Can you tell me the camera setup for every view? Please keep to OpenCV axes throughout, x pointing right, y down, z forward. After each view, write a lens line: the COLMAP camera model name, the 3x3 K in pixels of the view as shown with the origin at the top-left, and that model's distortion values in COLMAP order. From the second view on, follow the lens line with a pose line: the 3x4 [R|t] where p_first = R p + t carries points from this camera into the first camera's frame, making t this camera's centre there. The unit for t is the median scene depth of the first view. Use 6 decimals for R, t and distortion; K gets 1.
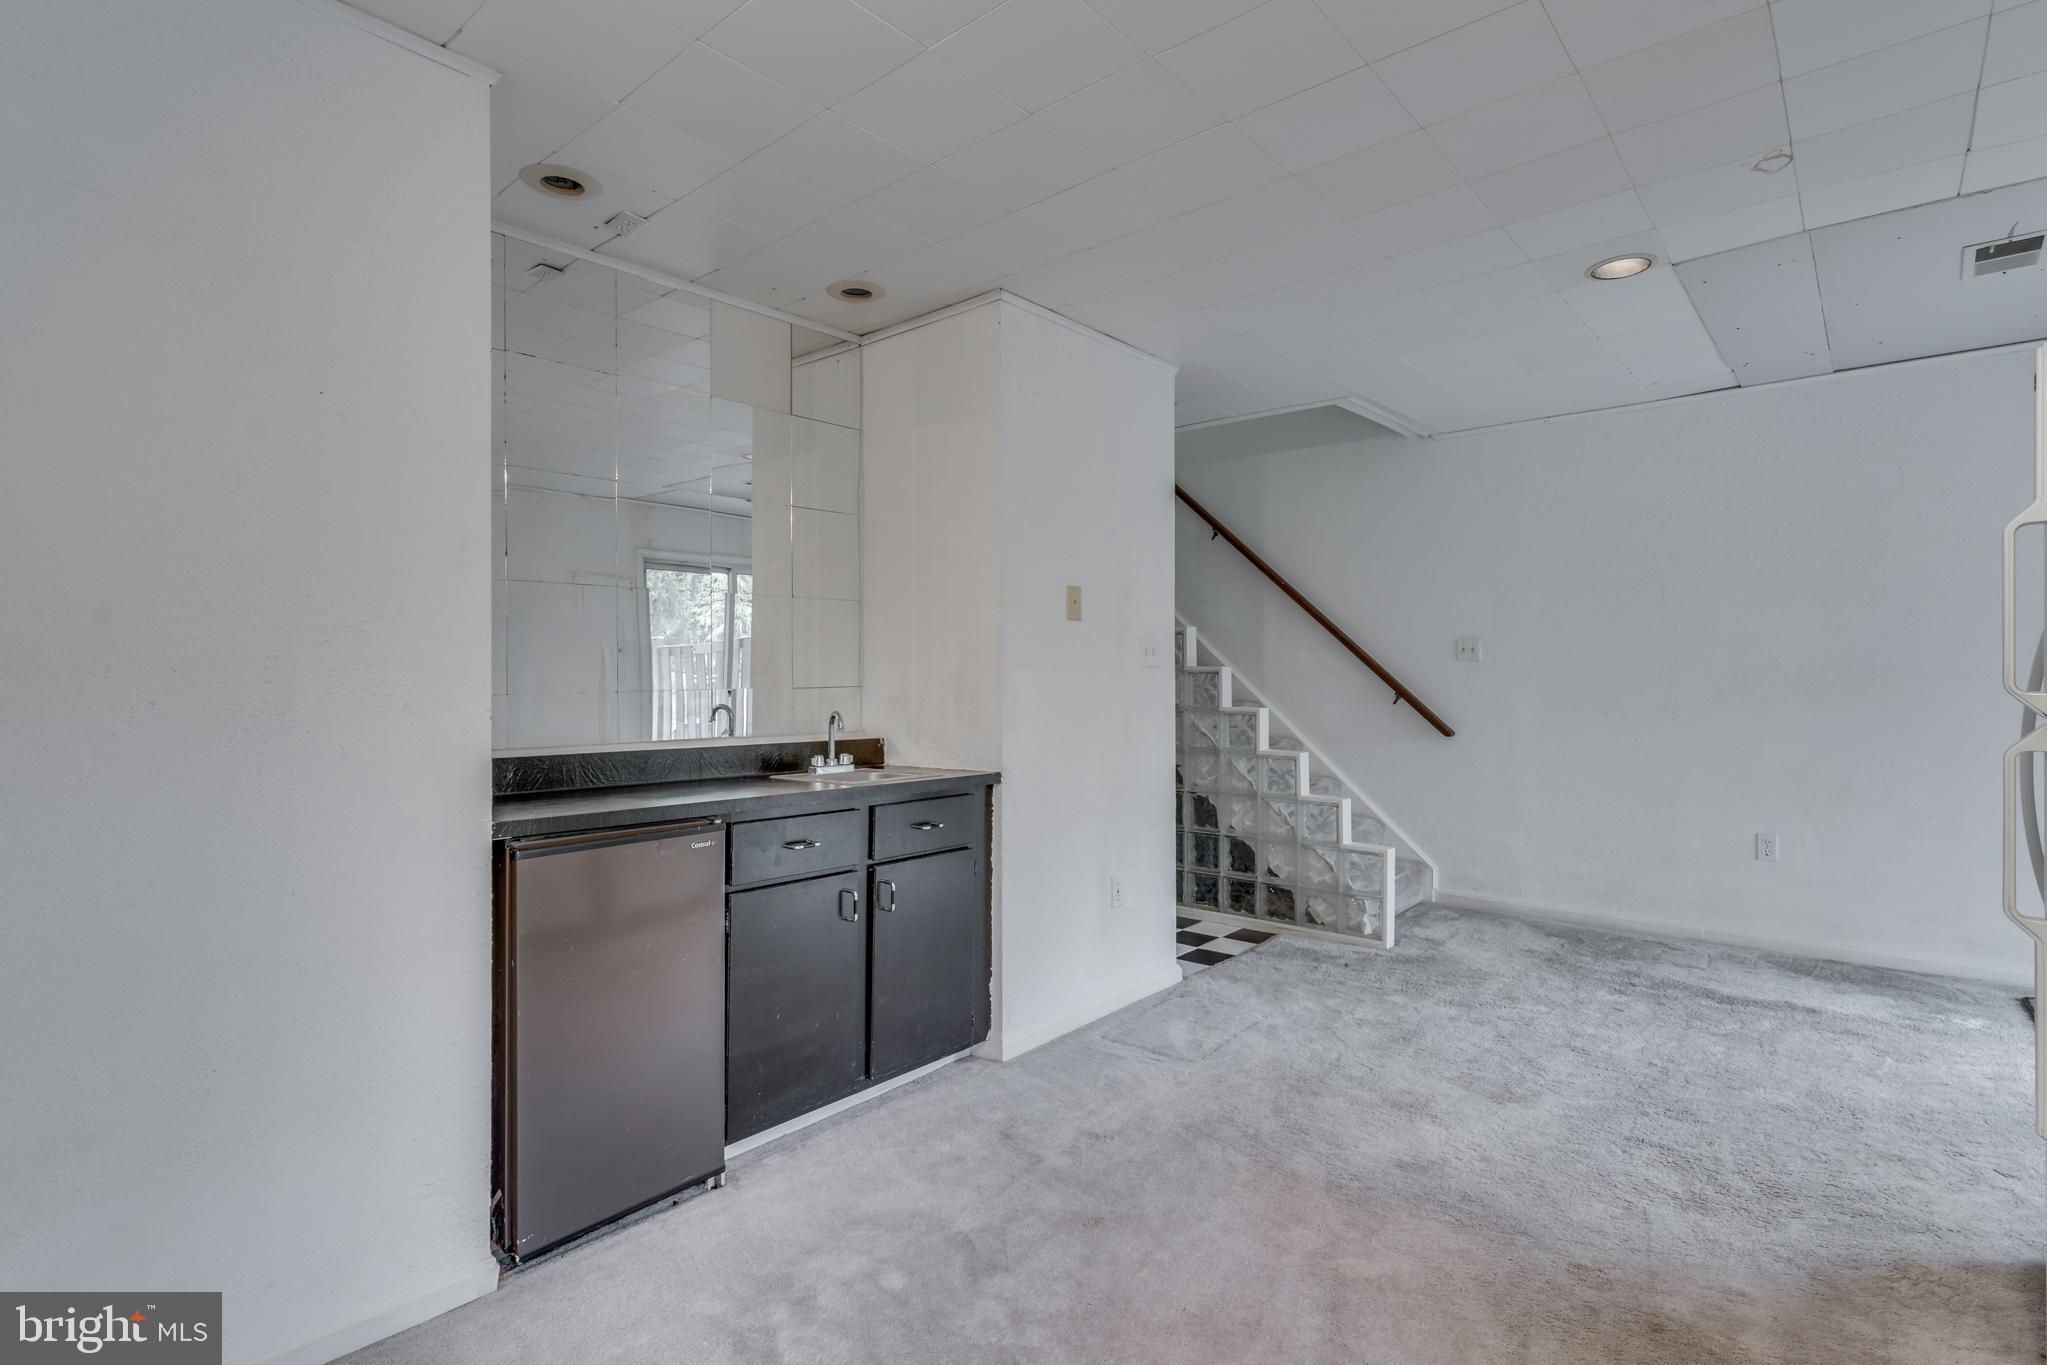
lens RADIAL K [[985.3, 0, 1032.6], [0, 985.3, 677.3], [0, 0, 1]] dist [0.006145, -0.001406]
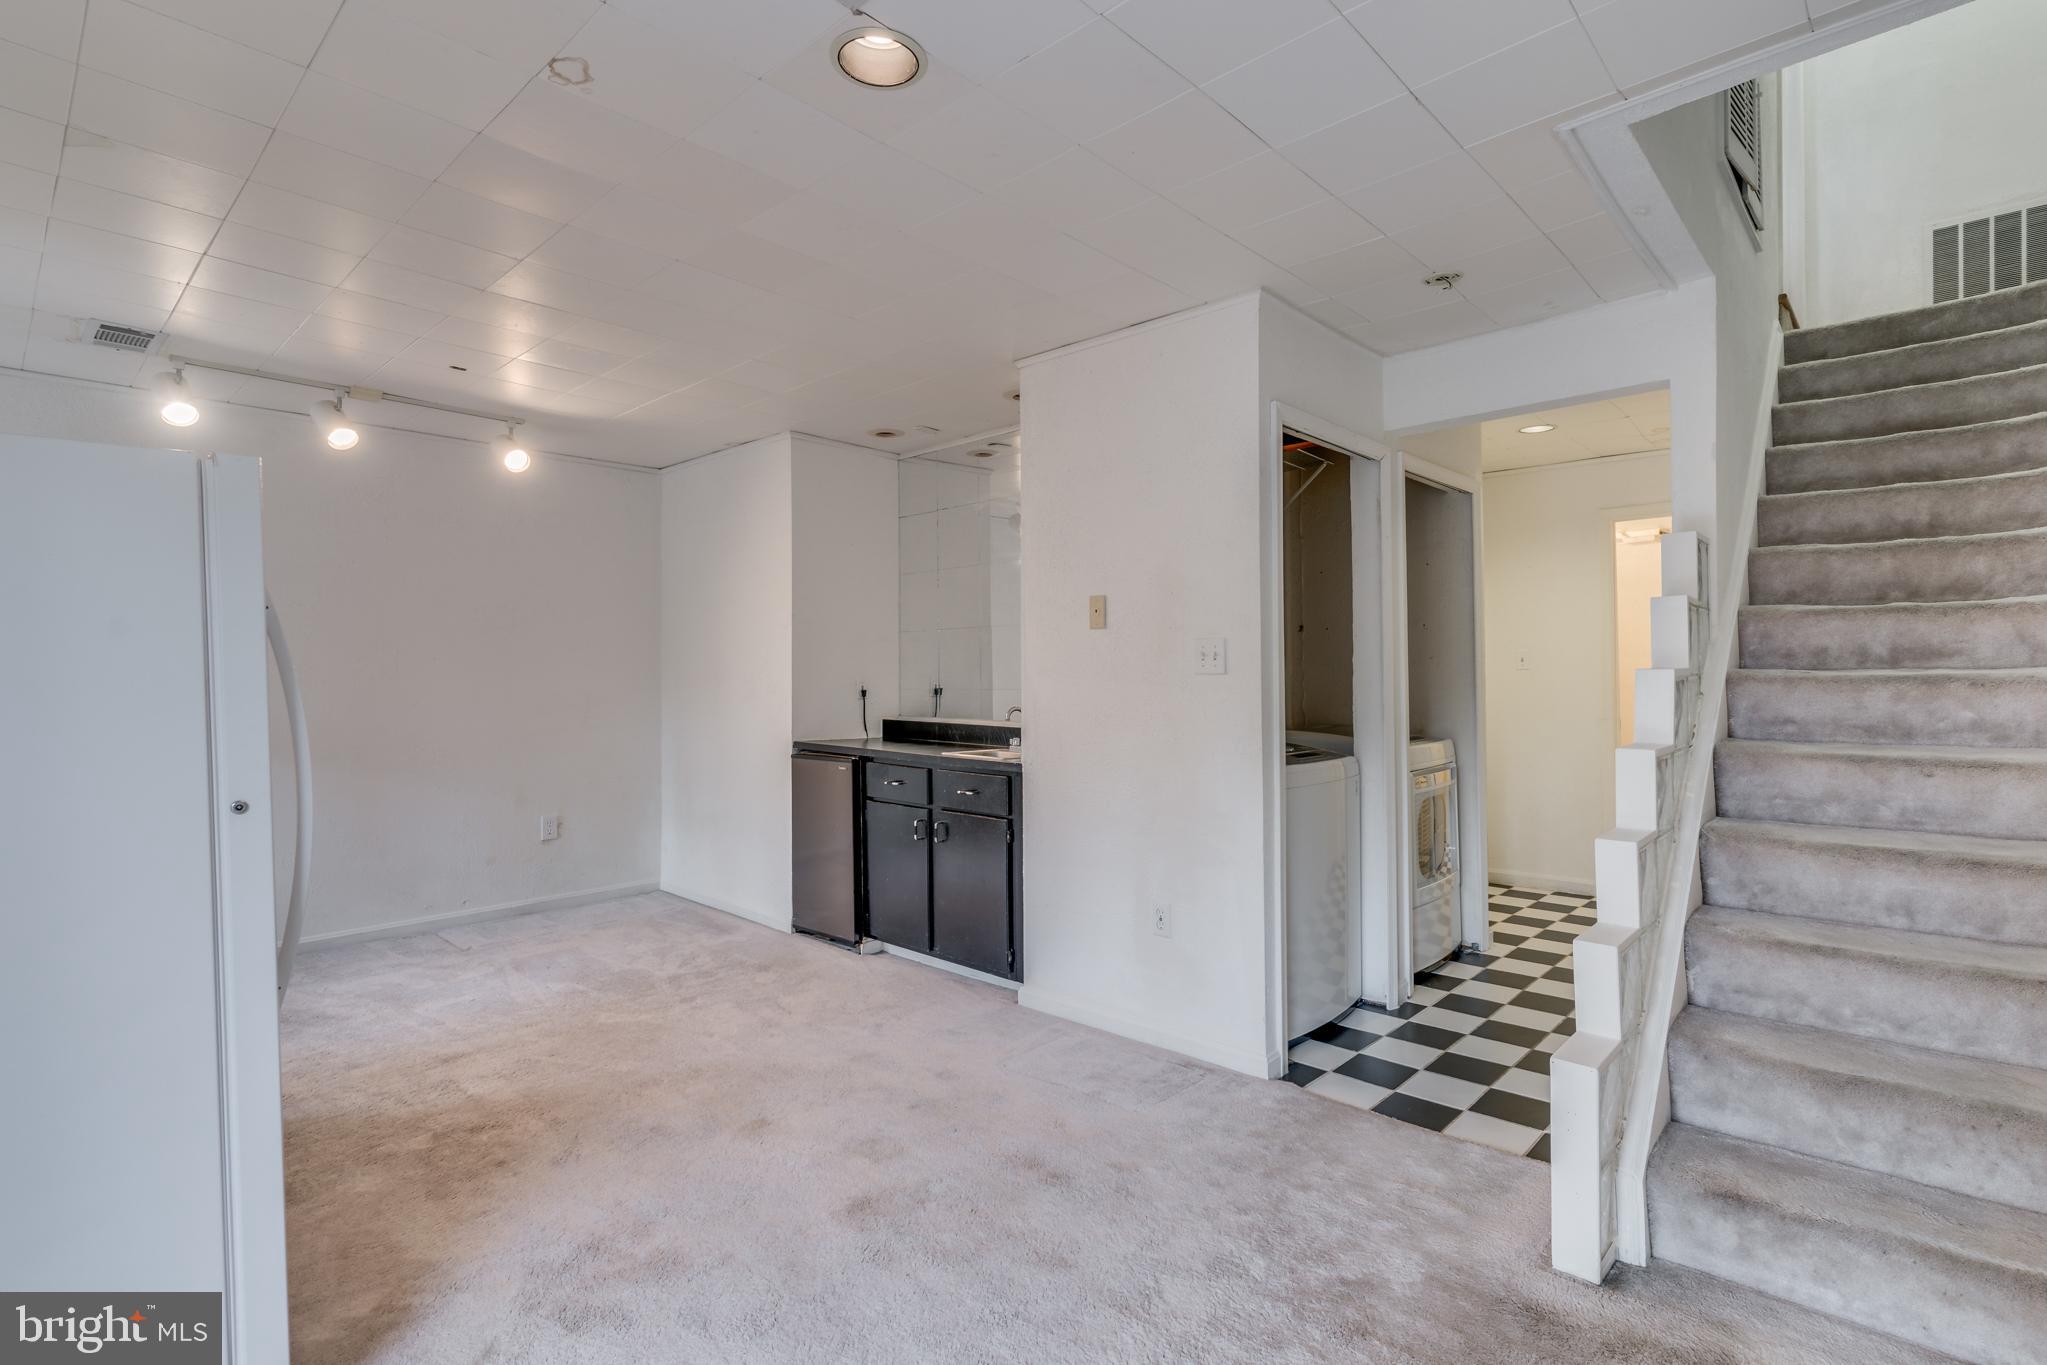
lens RADIAL K [[985.3, 0, 1032.1], [0, 985.3, 676.6], [0, 0, 1]] dist [0.006145, -0.001406]
pose [[-0.035963, 0.003344, -0.999348, 1.323793], [-0.000785, 0.999994, 0.003375, -0.015199], [0.999353, 0.000906, -0.035960, 1.200463]]
